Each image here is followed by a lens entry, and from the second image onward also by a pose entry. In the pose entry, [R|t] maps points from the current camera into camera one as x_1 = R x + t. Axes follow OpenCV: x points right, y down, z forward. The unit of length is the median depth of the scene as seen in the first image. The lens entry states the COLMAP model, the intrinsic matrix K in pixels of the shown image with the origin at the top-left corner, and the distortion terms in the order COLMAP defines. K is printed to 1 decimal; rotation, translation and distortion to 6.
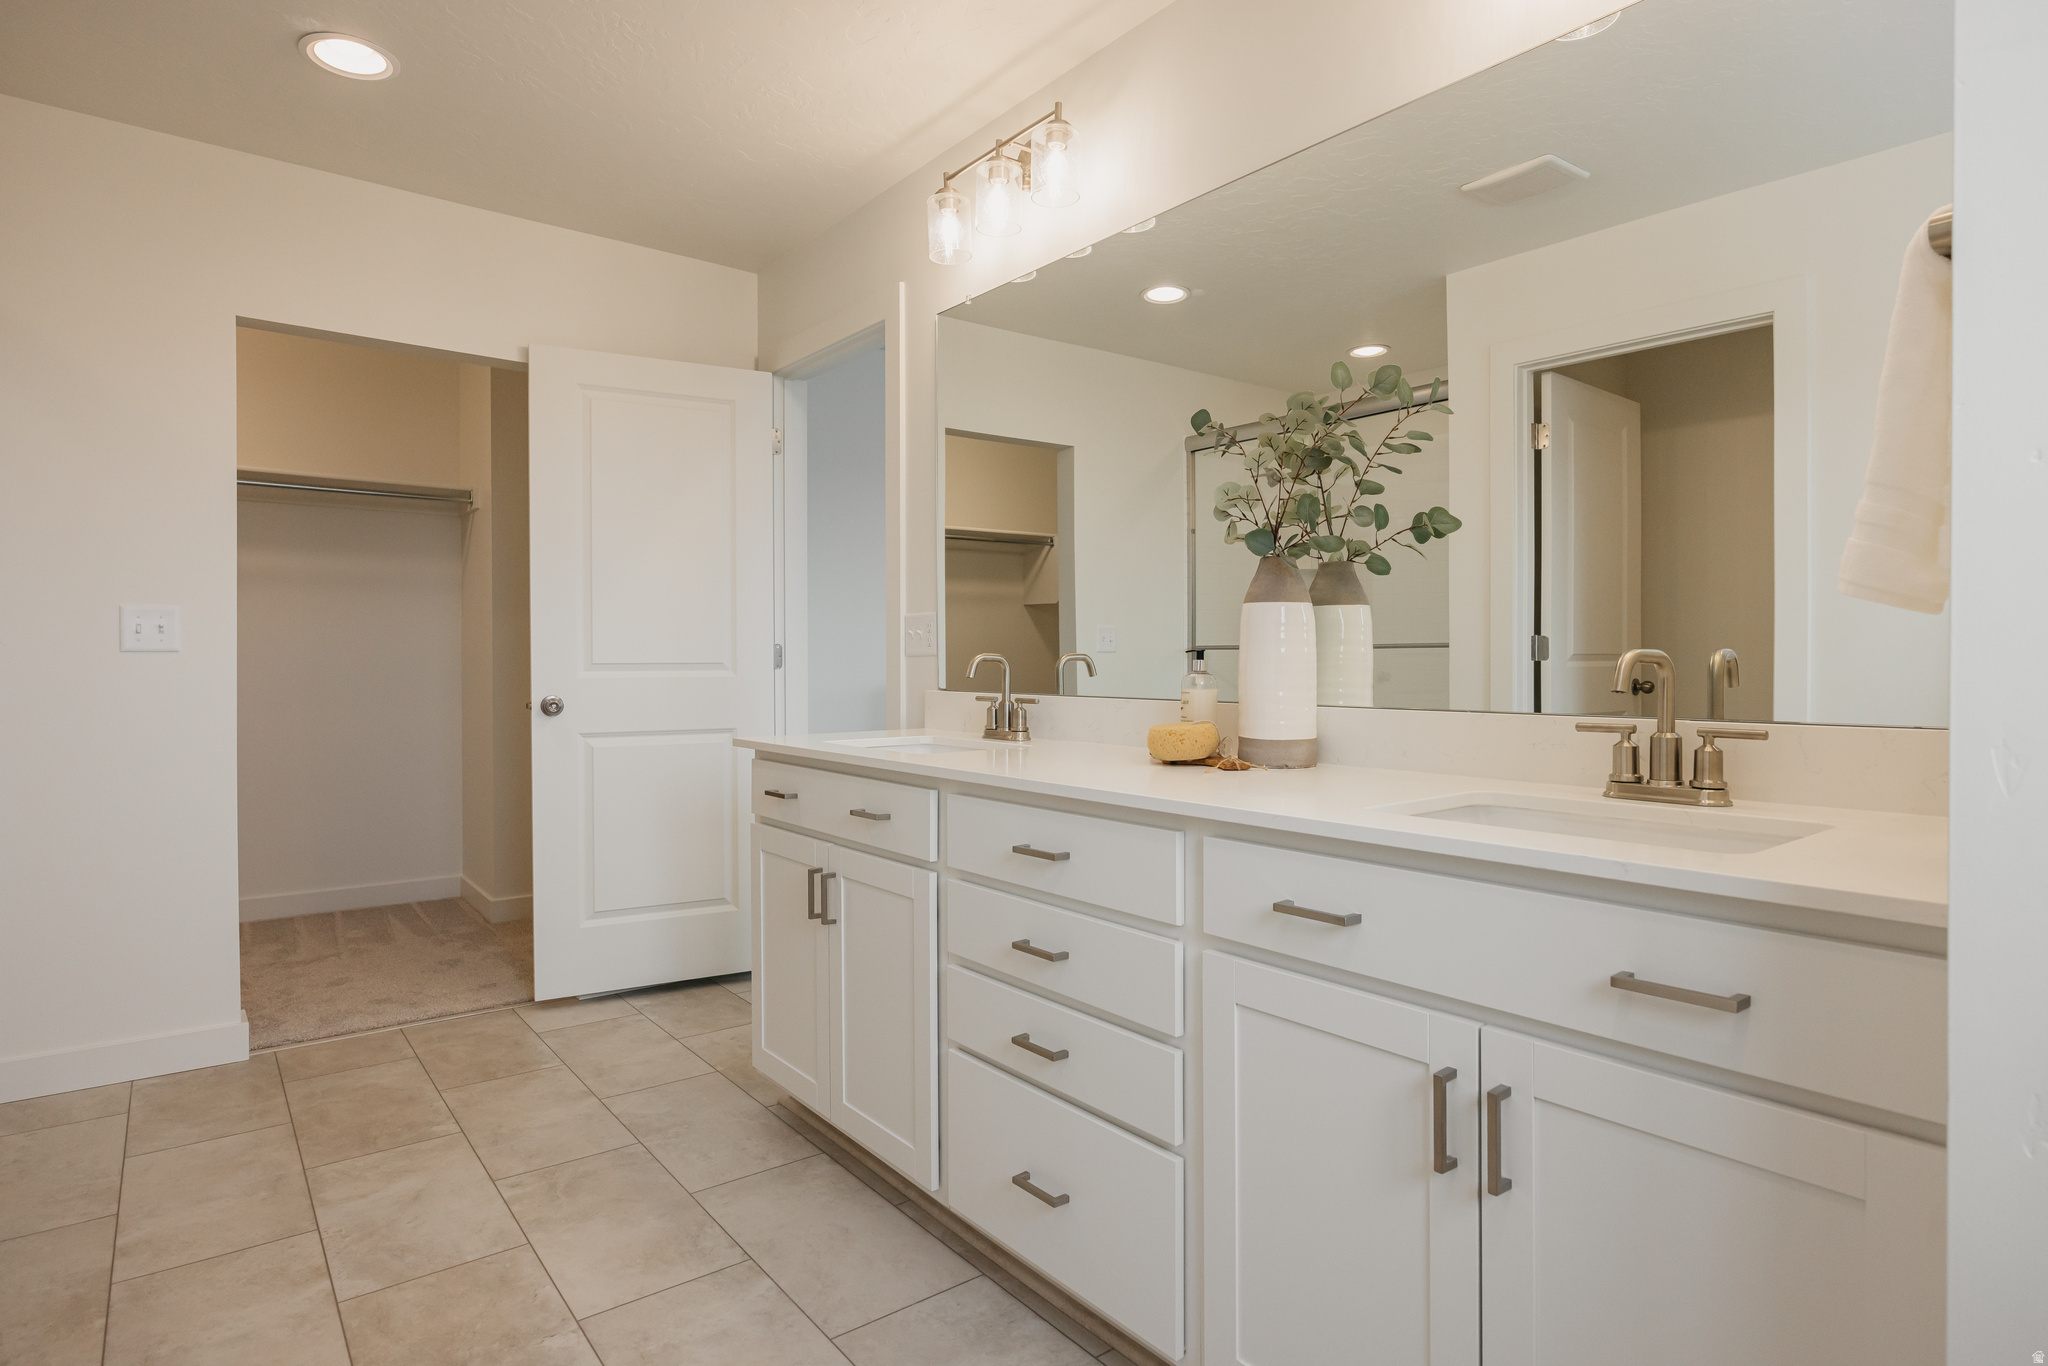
lens RADIAL K [[1065.3, 0, 1023.1], [0, 1065.3, 672.3], [0, 0, 1]] dist [-0.011156, 0.000177]
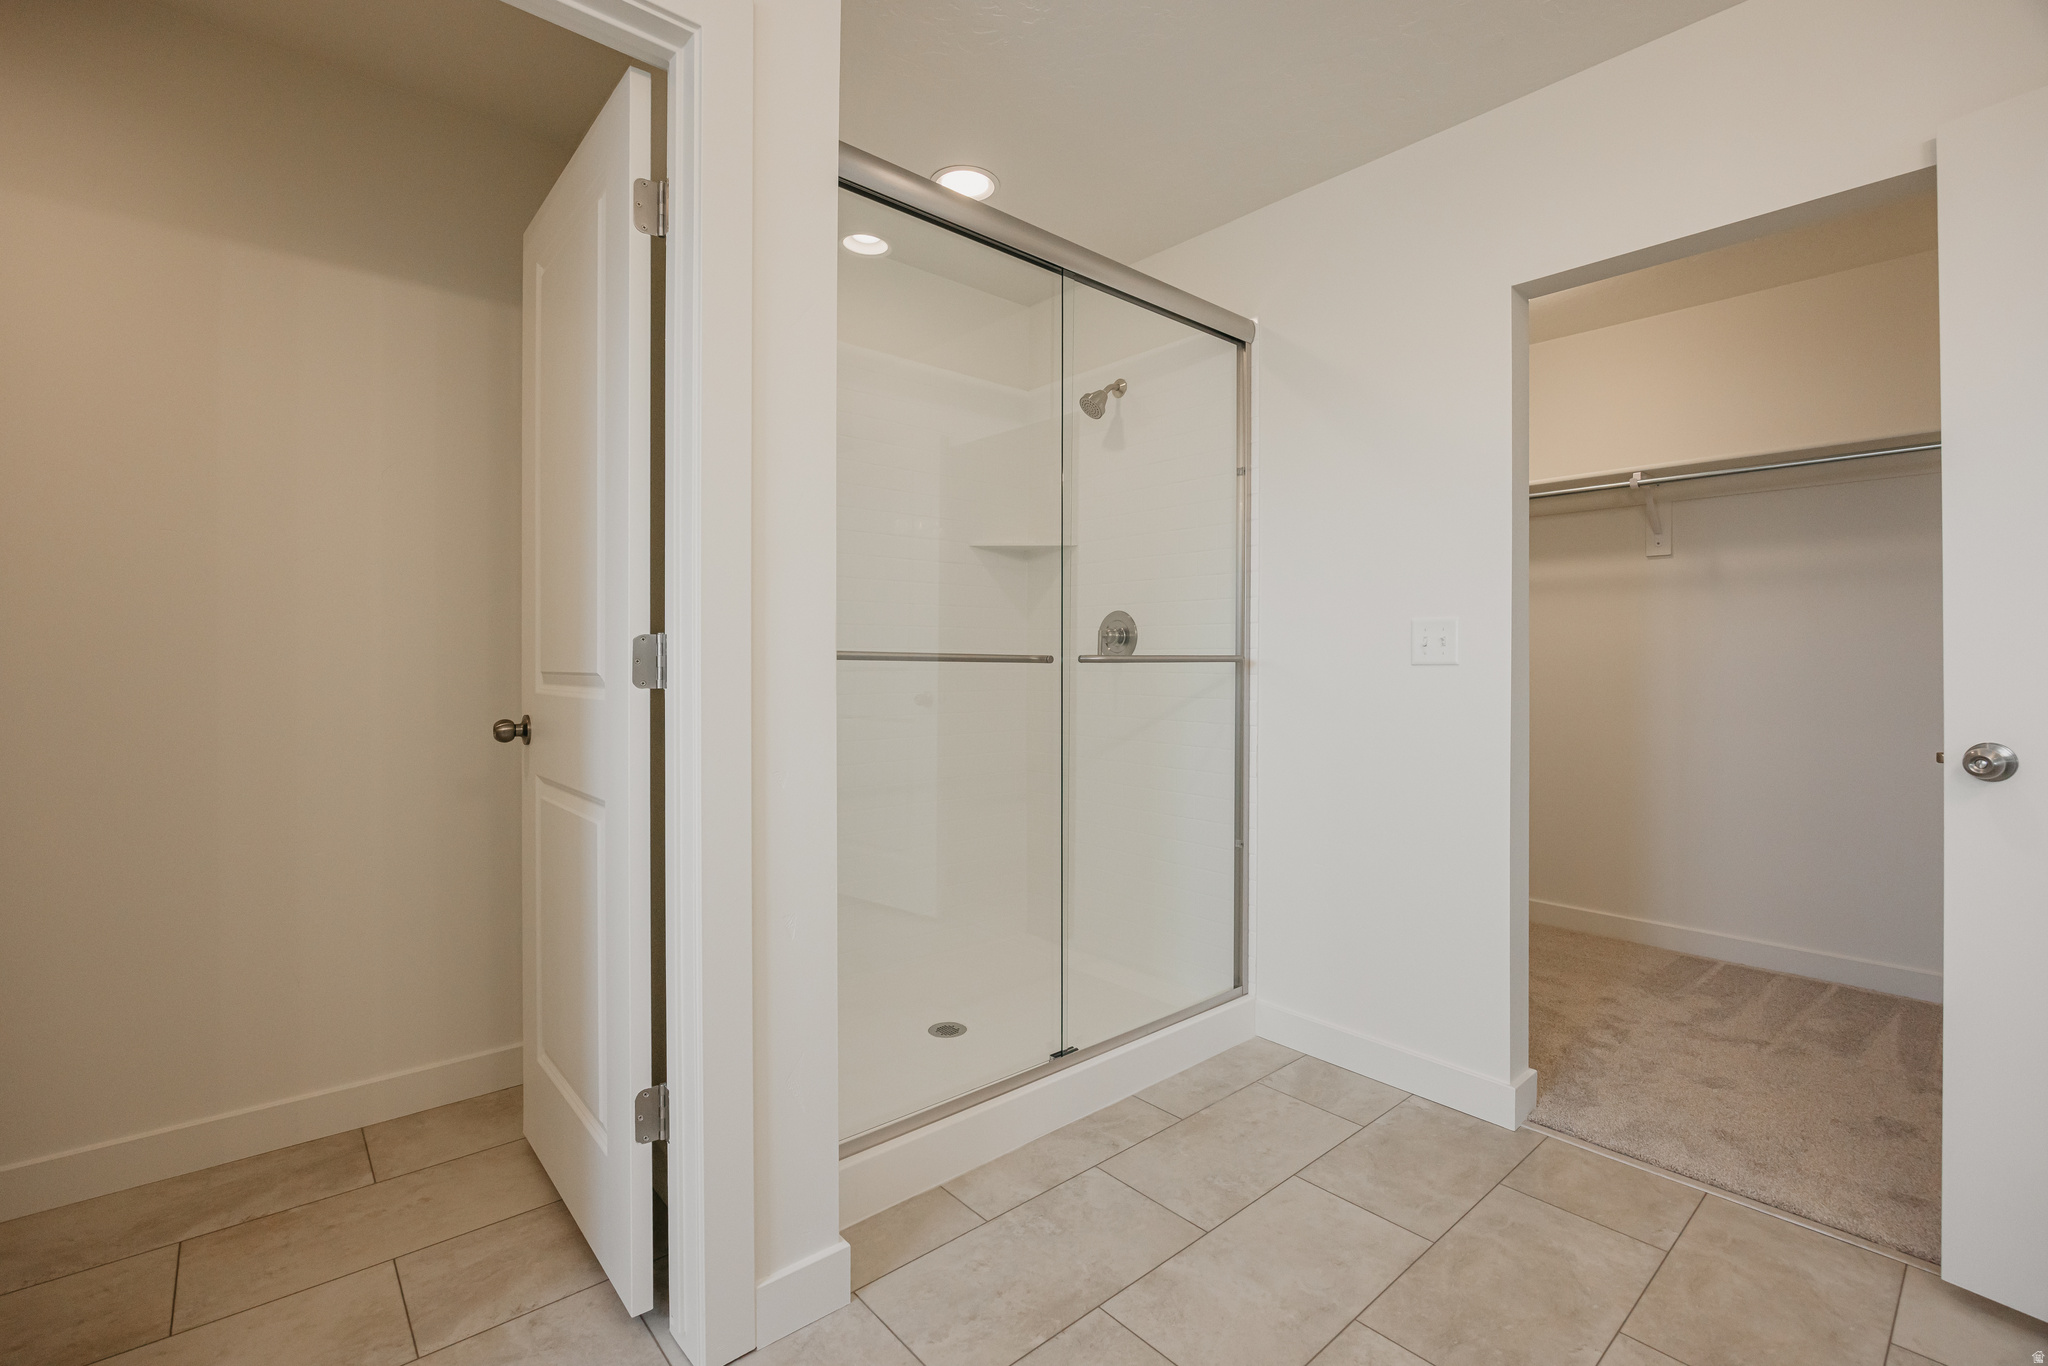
lens RADIAL K [[884.3, 0, 1024.6], [0, 884.3, 671.6], [0, 0, 1]] dist [-0.015568, -0.000522]
pose [[0.052107, 0.003904, -0.998634, -0.030820], [-0.013552, 0.999903, 0.003202, -0.010700], [0.998550, 0.013367, 0.052155, 0.549630]]
